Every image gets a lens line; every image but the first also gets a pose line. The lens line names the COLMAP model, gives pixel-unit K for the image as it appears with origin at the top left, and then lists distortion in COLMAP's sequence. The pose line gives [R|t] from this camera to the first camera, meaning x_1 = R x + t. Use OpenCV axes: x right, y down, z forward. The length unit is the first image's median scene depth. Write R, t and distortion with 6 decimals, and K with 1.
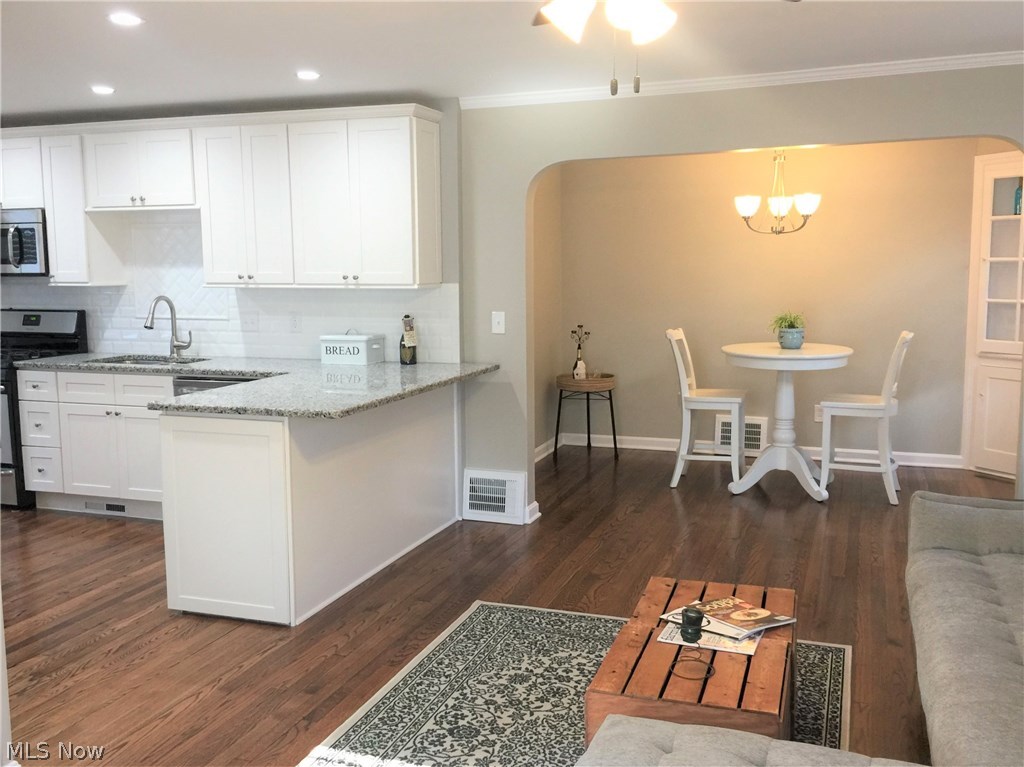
lens RADIAL K [[956.5, 0, 513.0], [0, 956.5, 365.7], [0, 0, 1]] dist [0.085225, -0.129672]
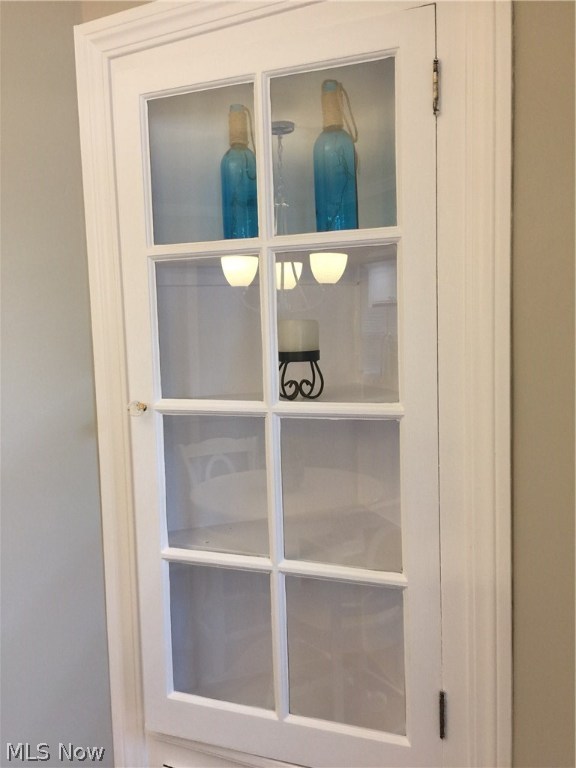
lens RADIAL K [[717.4, 0, 288.0], [0, 717.4, 384.0], [0, 0, 1]] dist [0.085225, -0.129672]
pose [[0.788283, -0.065753, 0.611789, 0.319920], [0.091386, 0.995758, -0.010730, -0.088821], [-0.608488, 0.064367, 0.790948, 0.660010]]
